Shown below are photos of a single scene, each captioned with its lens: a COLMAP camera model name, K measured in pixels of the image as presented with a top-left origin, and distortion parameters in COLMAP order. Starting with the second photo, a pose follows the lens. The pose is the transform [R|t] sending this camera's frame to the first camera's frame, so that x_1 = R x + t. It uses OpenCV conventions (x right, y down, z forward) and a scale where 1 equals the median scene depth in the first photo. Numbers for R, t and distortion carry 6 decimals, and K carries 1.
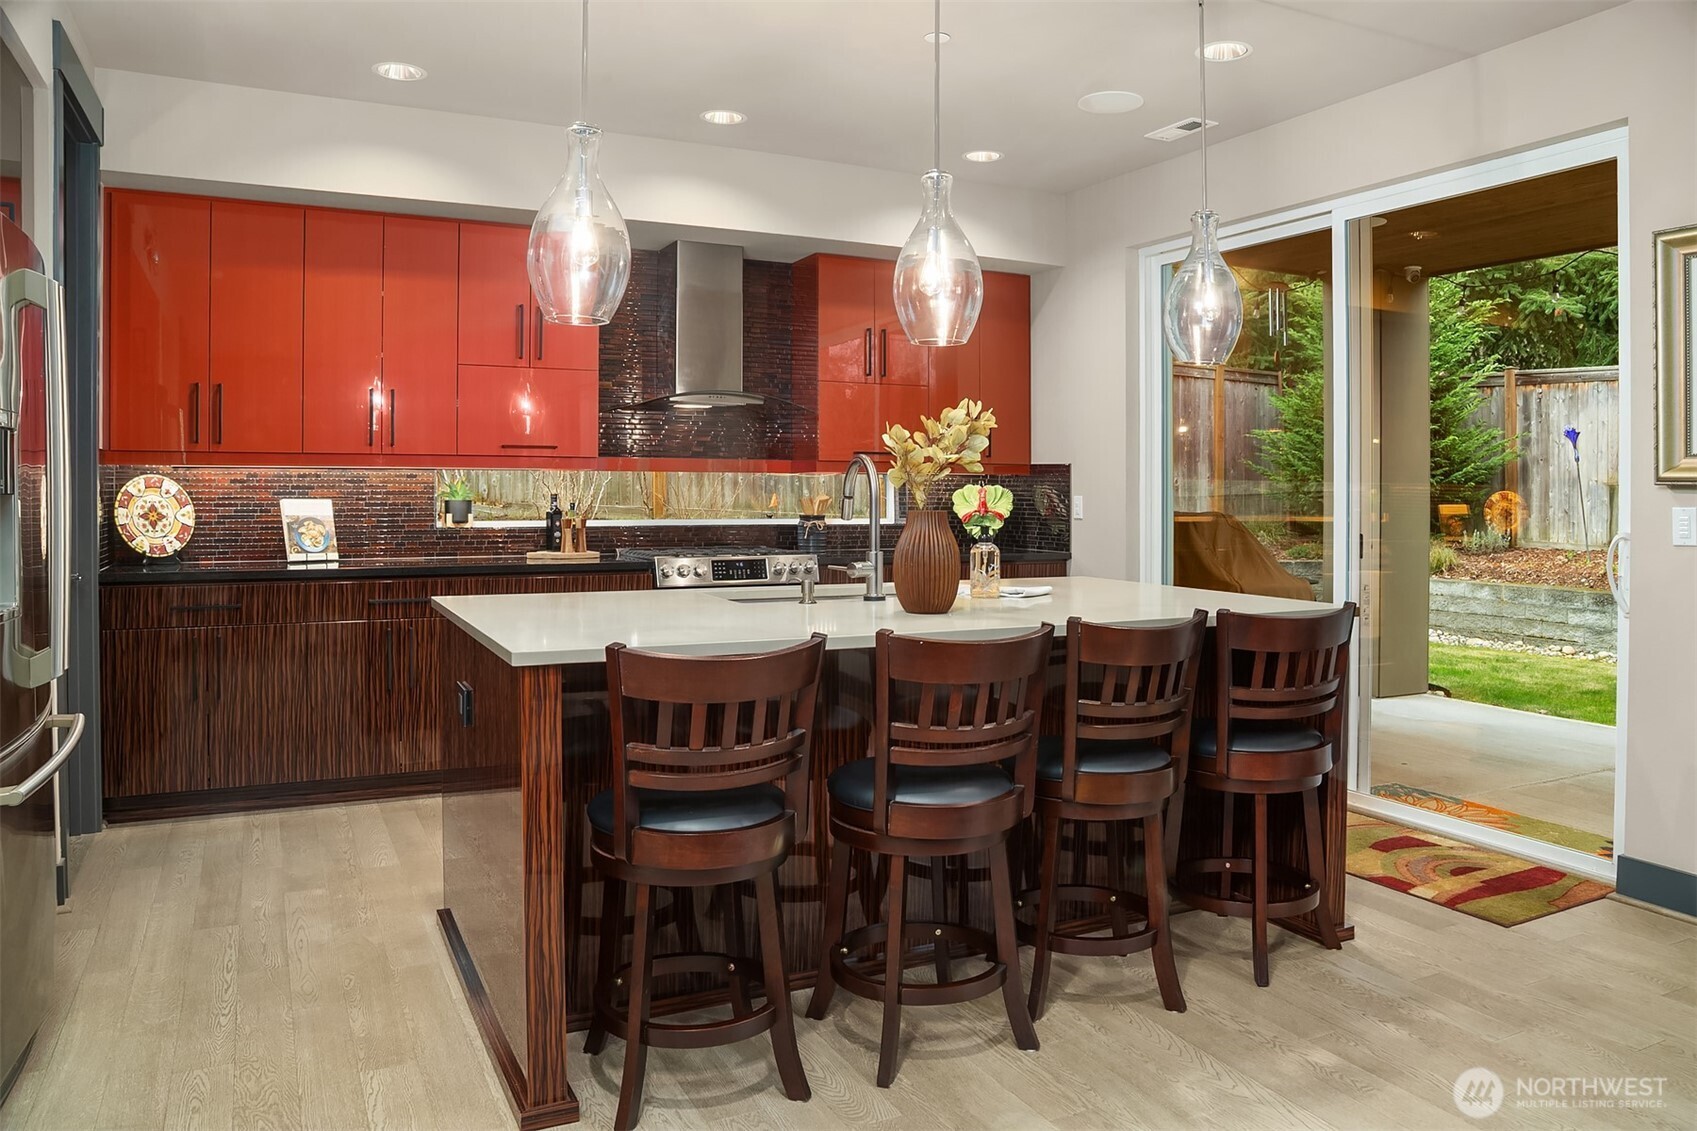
lens RADIAL K [[1175.6, 0, 848.5], [0, 1175.6, 565.5], [0, 0, 1]] dist [-0.082505, 0.000160]
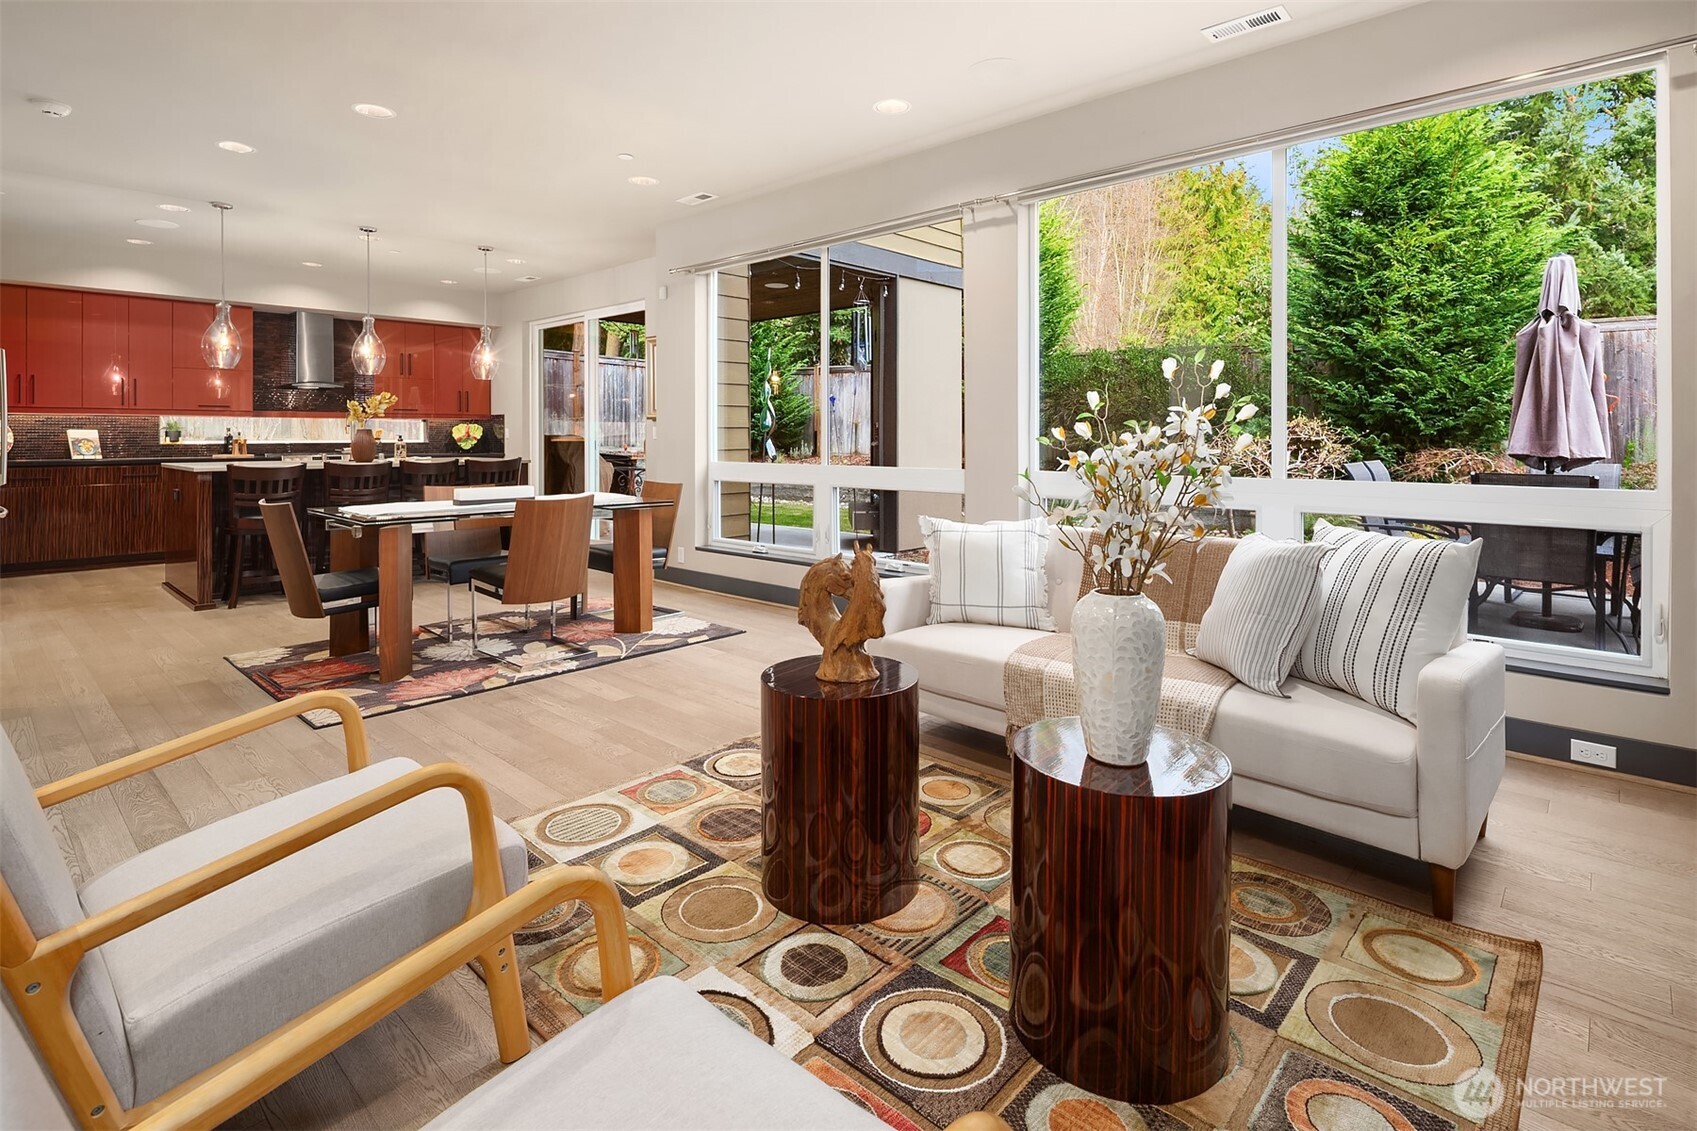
lens RADIAL K [[837.1, 0, 845.8], [0, 837.1, 447.0], [0, 0, 1]] dist [-0.000035, -0.000382]
pose [[0.936949, -0.012501, 0.349242, 0.283765], [0.029999, 0.998548, -0.044737, 0.079905], [-0.348176, 0.052393, 0.935964, -0.863319]]
